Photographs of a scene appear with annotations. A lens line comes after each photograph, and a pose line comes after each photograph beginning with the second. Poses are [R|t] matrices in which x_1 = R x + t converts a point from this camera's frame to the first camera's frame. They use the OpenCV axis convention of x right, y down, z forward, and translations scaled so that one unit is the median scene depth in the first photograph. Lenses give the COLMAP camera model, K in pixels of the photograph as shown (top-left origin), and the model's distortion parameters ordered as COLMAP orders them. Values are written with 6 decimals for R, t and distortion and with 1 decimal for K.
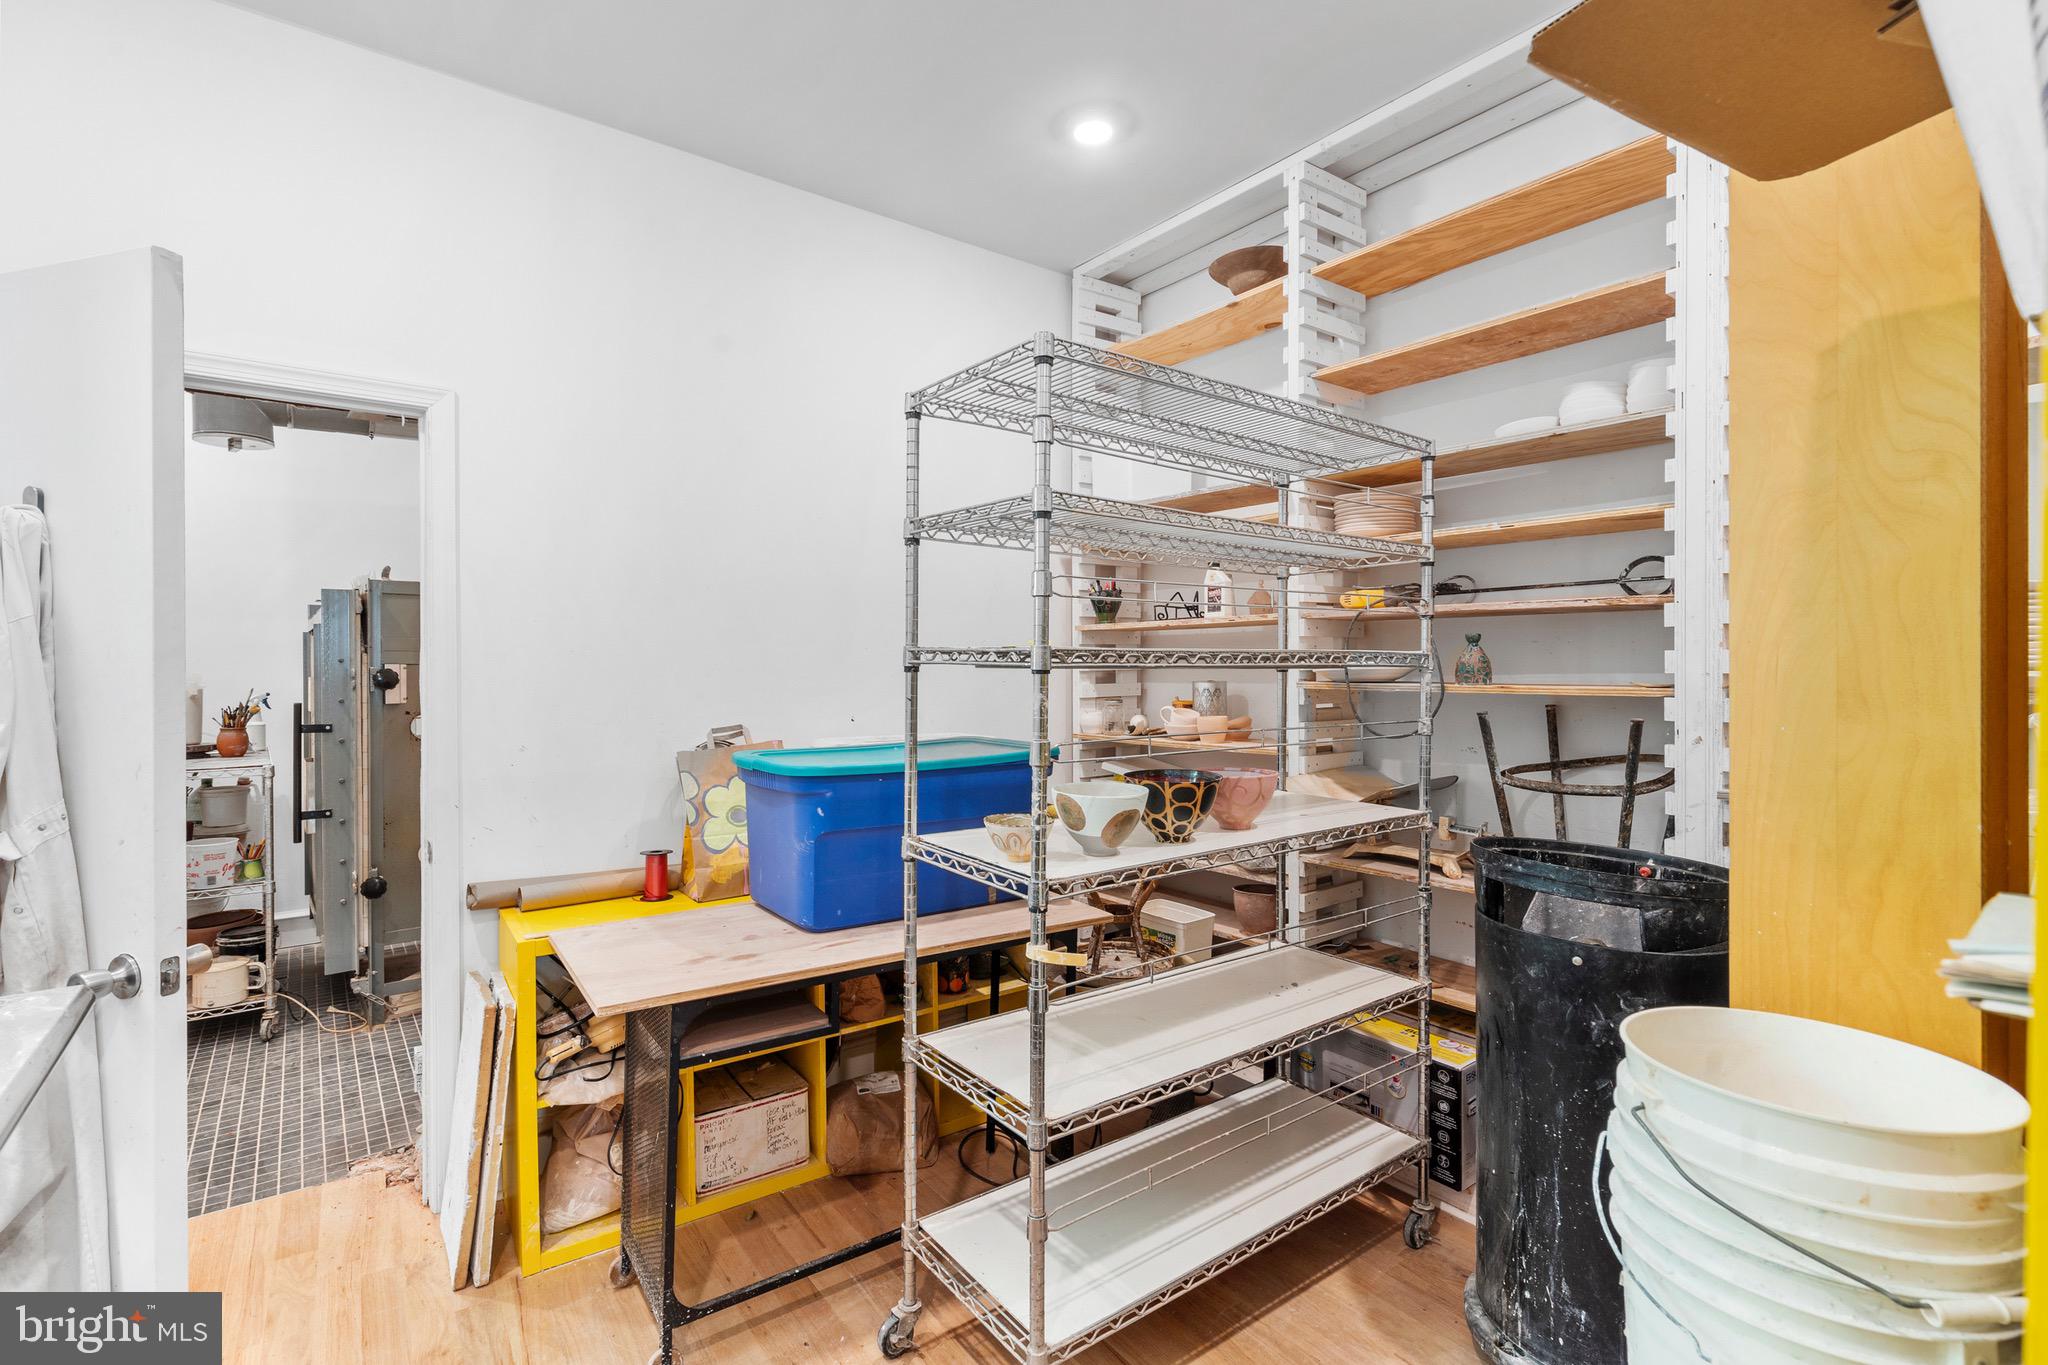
lens RADIAL K [[945.7, 0, 1024.3], [0, 945.7, 676.3], [0, 0, 1]] dist [0.001352, 0.000659]
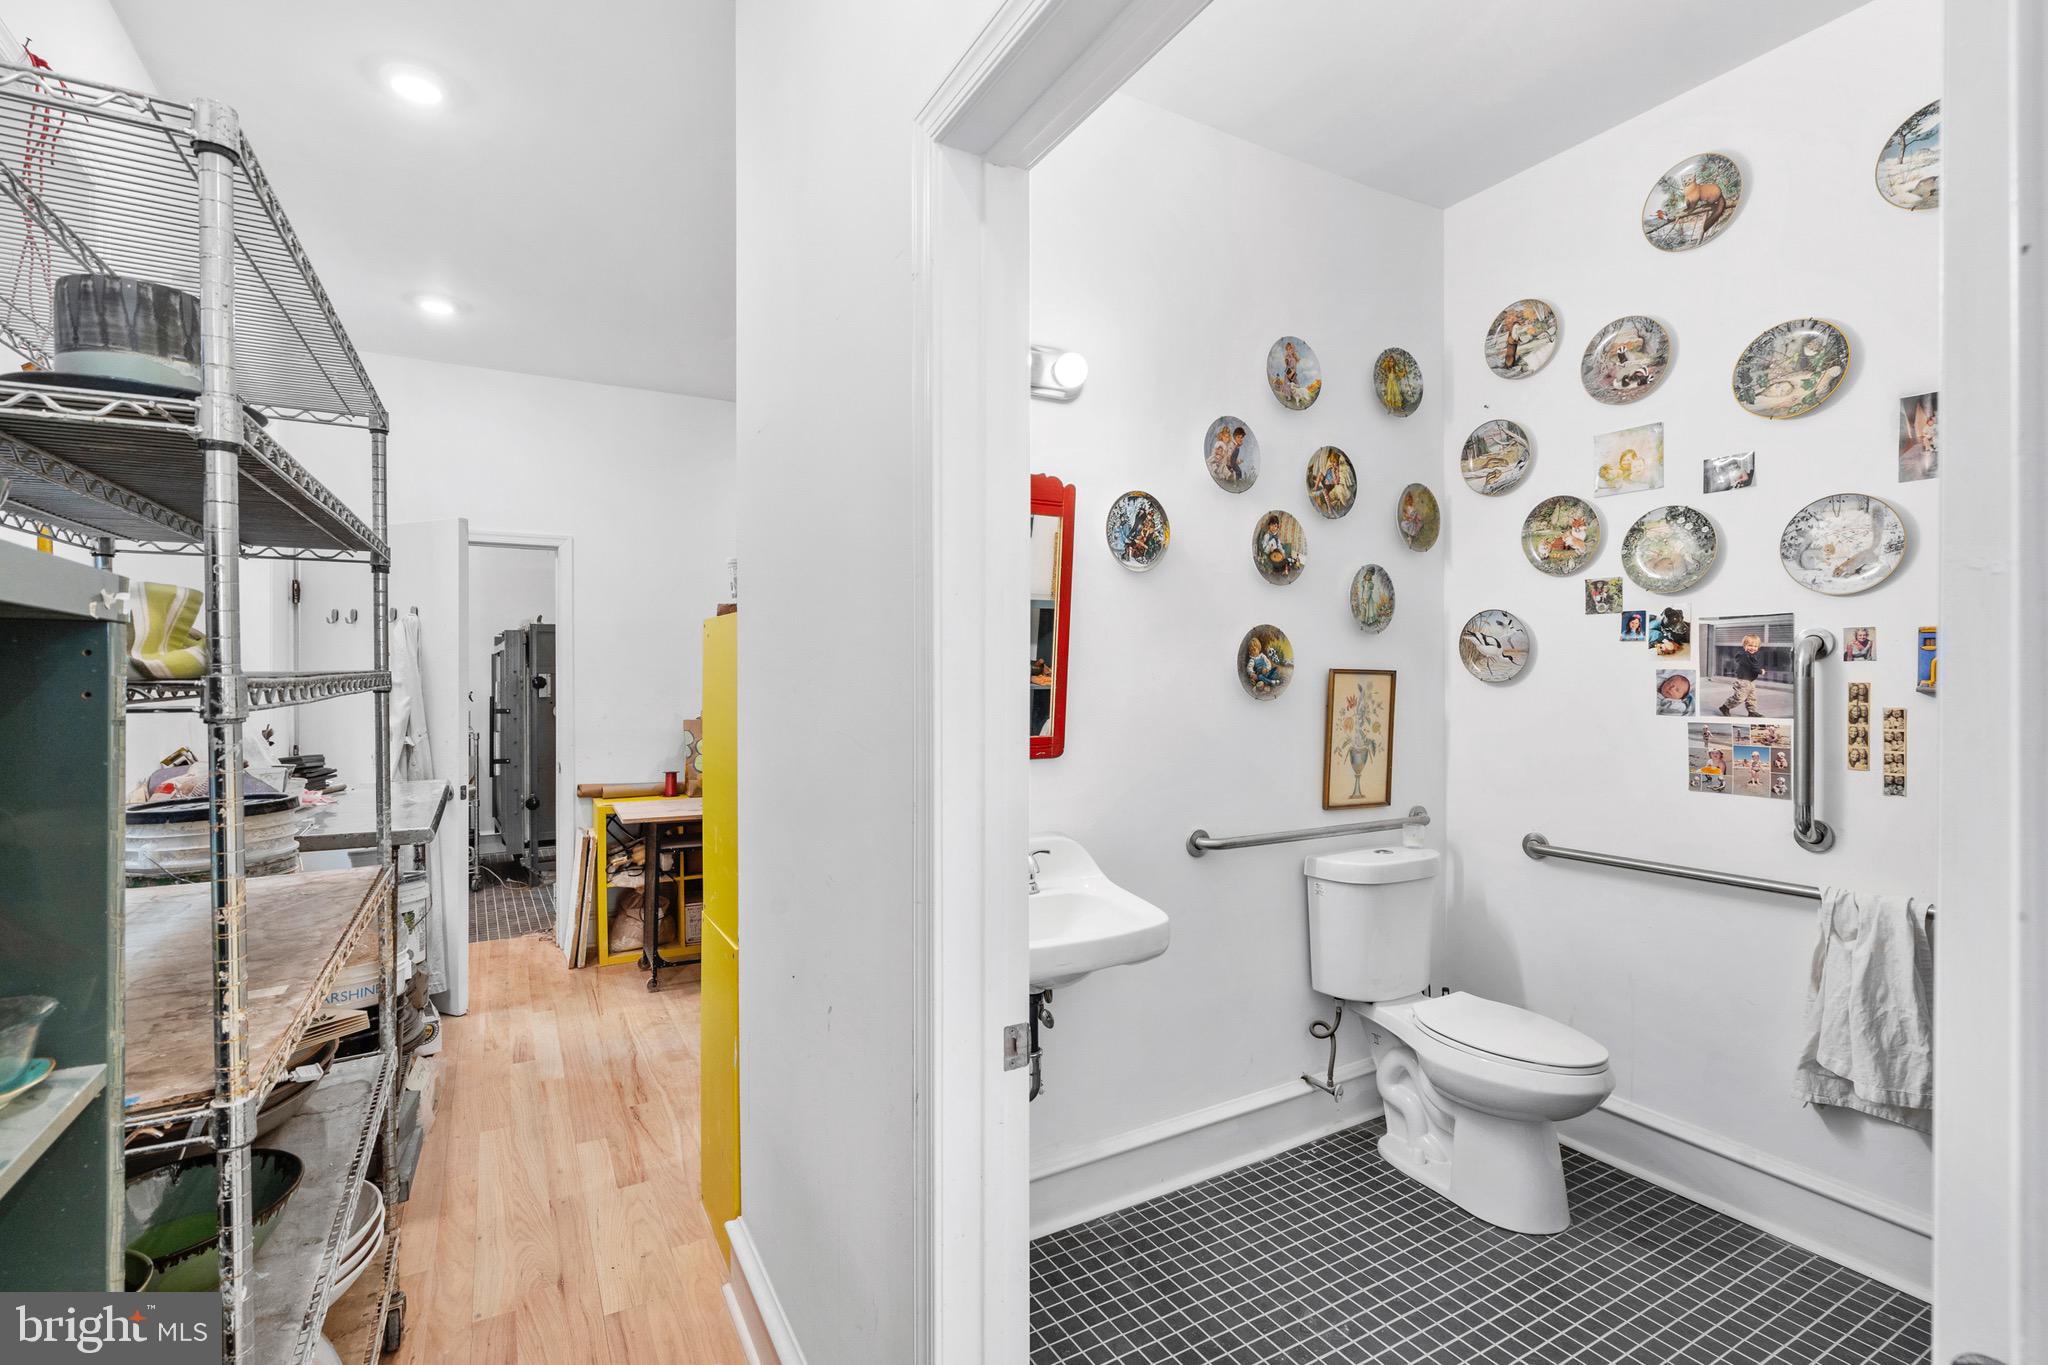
lens RADIAL K [[945.7, 0, 1017.3], [0, 945.7, 681.1], [0, 0, 1]] dist [0.001352, 0.000659]
pose [[0.992250, -0.001080, -0.124253, 0.525894], [0.000670, 0.999994, -0.003345, 0.009025], [0.124256, 0.003236, 0.992245, -0.783004]]
